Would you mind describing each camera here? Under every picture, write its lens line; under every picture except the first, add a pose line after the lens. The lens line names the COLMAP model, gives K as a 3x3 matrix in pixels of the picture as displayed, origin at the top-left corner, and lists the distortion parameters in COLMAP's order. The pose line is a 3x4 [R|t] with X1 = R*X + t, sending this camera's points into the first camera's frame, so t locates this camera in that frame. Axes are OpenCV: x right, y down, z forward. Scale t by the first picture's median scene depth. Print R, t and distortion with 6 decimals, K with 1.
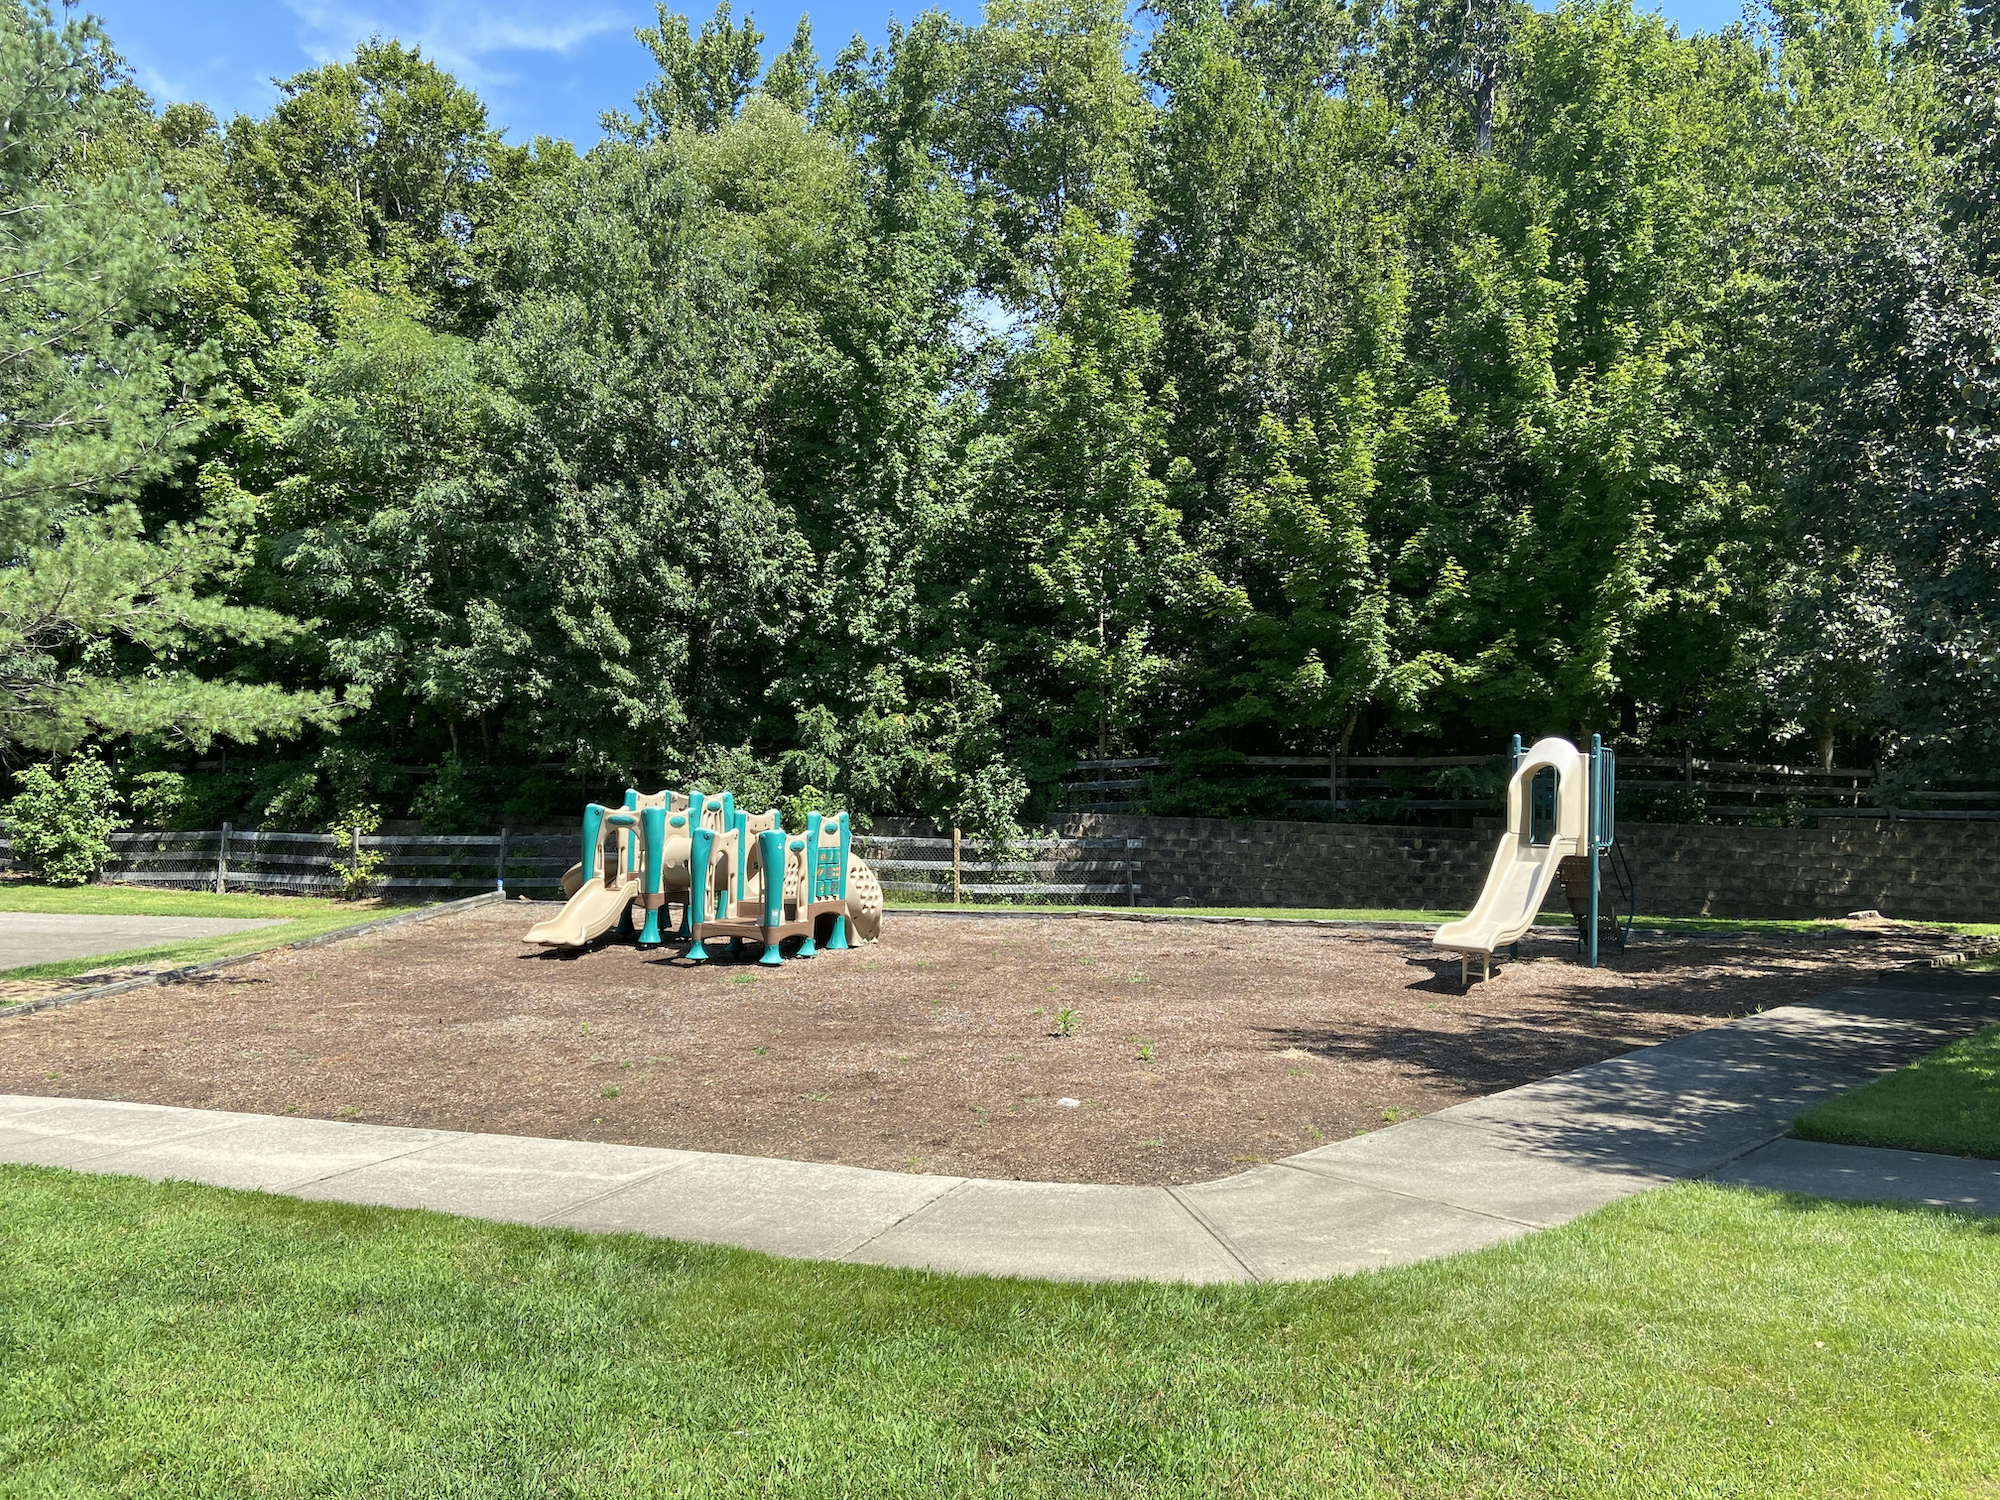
lens RADIAL K [[1506.3, 0, 997.3], [0, 1506.3, 762.0], [0, 0, 1]] dist [0.131389, -0.166919]
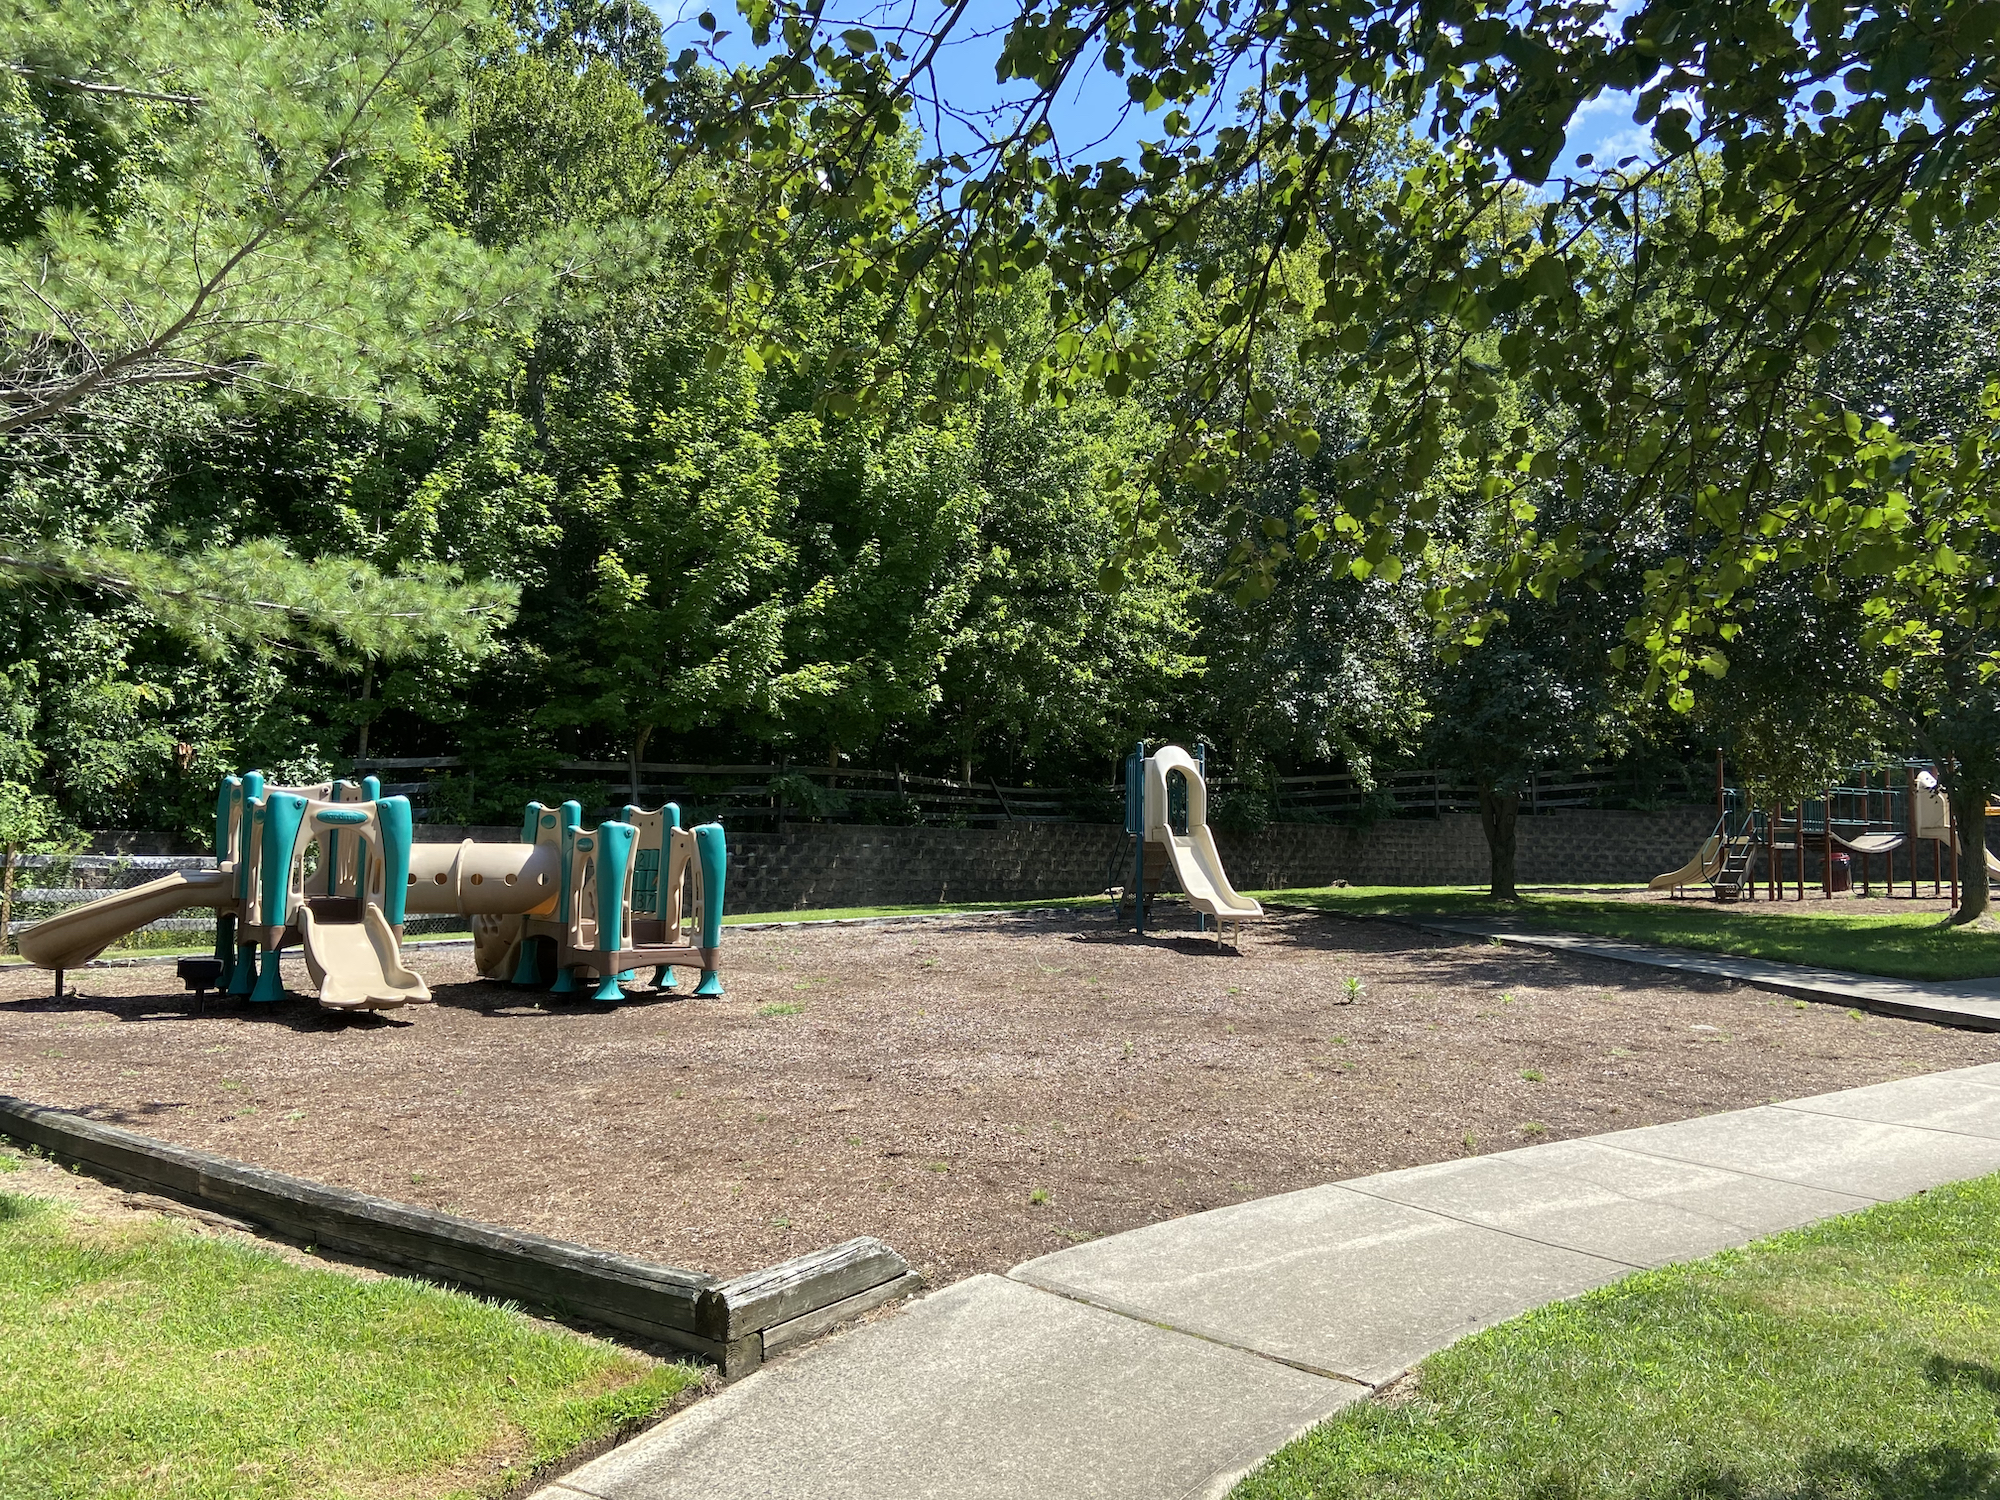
lens RADIAL K [[1506.3, 0, 997.3], [0, 1506.3, 762.0], [0, 0, 1]] dist [0.131389, -0.166919]
pose [[0.566974, 0.030686, 0.823164, -0.666716], [-0.012700, 0.999513, -0.028512, 0.031788], [-0.823638, 0.005711, 0.567087, 0.409896]]
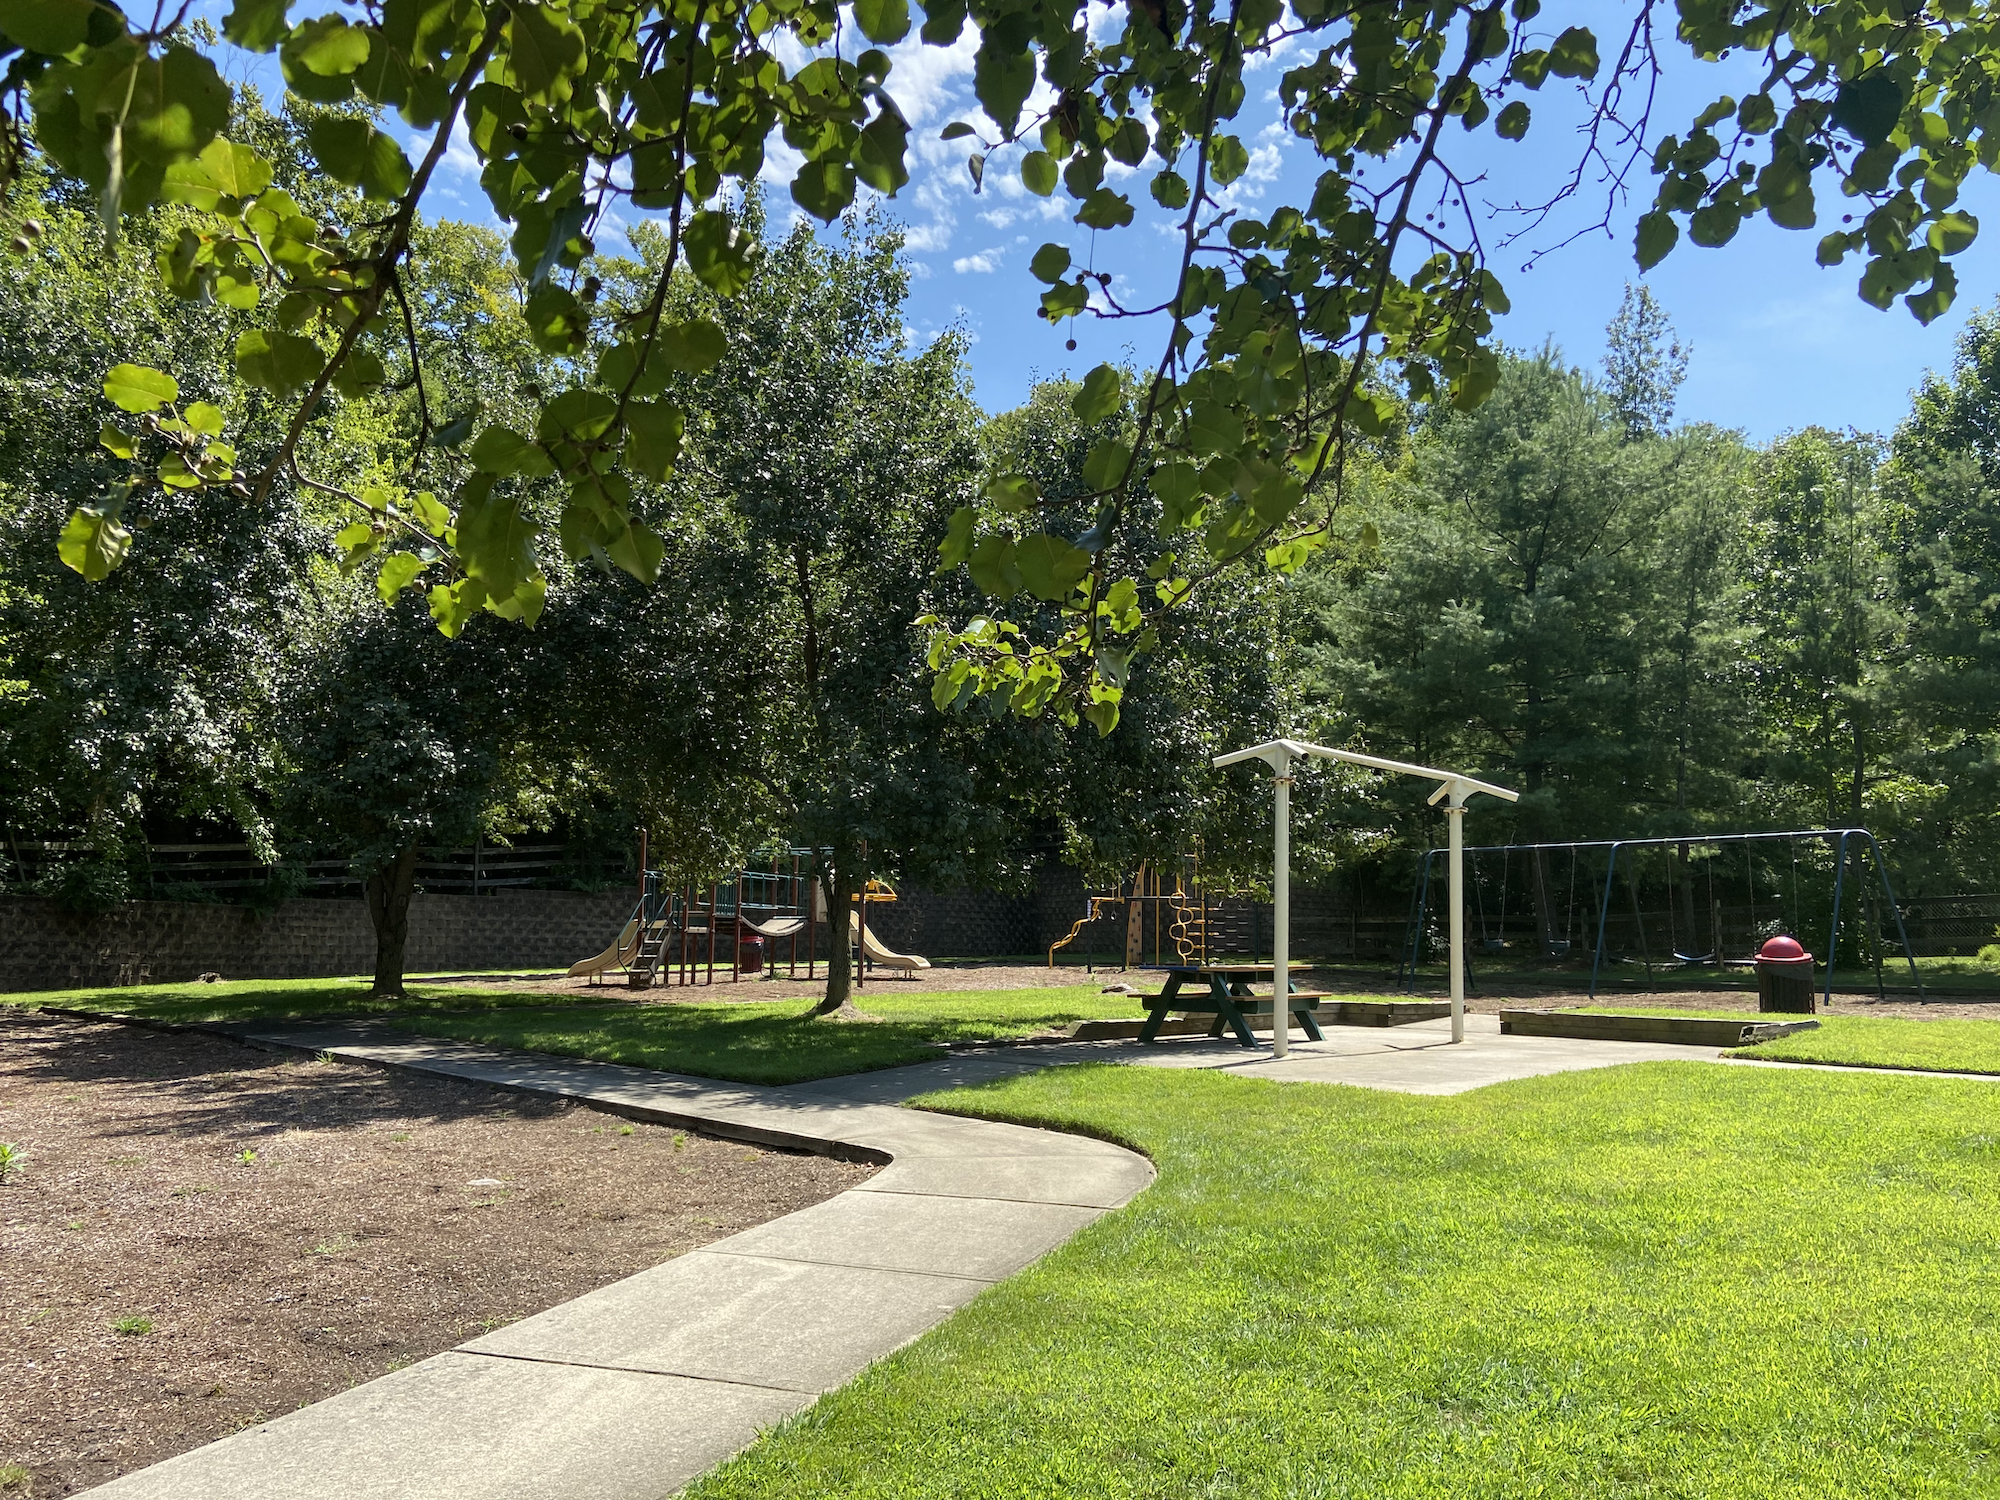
lens RADIAL K [[1506.3, 0, 997.3], [0, 1506.3, 762.0], [0, 0, 1]] dist [0.131389, -0.166919]
pose [[-0.032774, 0.093004, 0.995126, -0.476802], [-0.033660, 0.994994, -0.094100, 0.027297], [-0.998896, -0.036580, -0.029480, 0.388106]]
